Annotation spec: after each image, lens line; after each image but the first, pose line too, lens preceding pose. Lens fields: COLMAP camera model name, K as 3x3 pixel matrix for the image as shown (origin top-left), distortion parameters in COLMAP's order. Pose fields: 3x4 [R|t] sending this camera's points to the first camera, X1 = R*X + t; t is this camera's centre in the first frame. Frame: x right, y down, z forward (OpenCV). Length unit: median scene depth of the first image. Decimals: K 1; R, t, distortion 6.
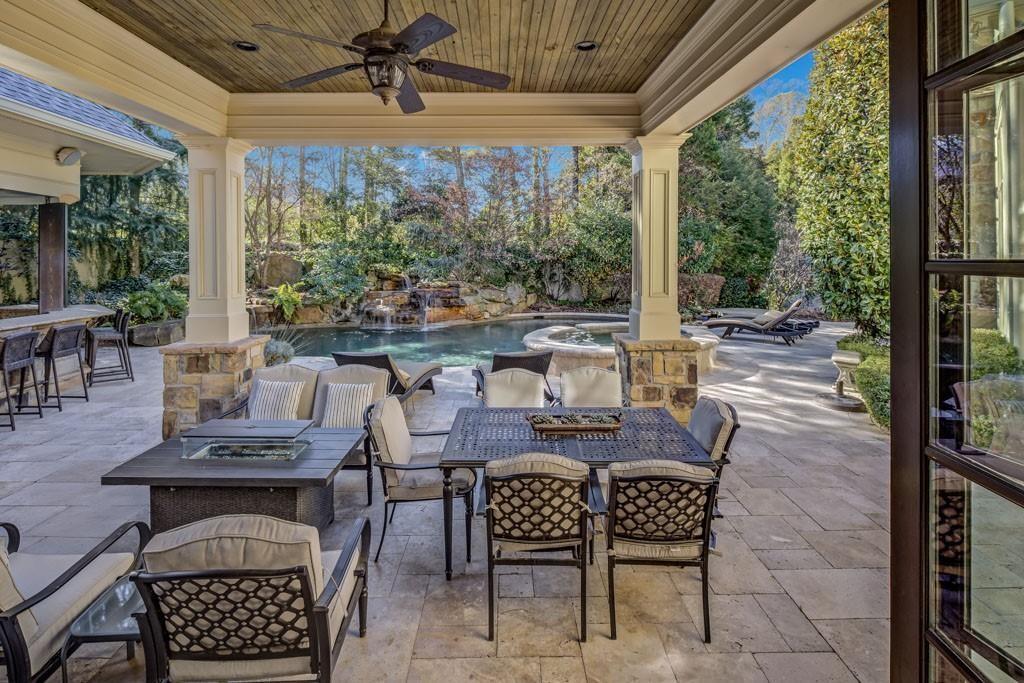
lens RADIAL K [[502.7, 0, 511.1], [0, 502.7, 257.7], [0, 0, 1]] dist [-0.000306, -0.000676]
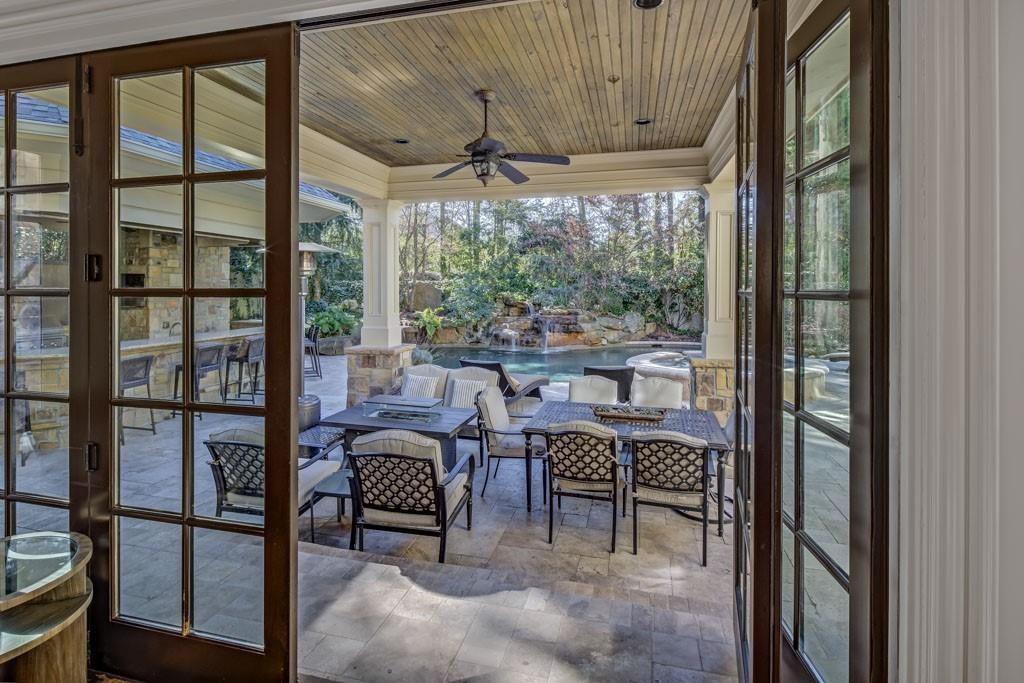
lens RADIAL K [[502.7, 0, 505.1], [0, 502.7, 288.3], [0, 0, 1]] dist [-0.000306, -0.000676]
pose [[0.962970, 0.005549, -0.269551, 0.124559], [-0.004812, 0.999983, 0.003396, -0.000210], [0.269565, -0.001974, 0.962980, -0.256024]]
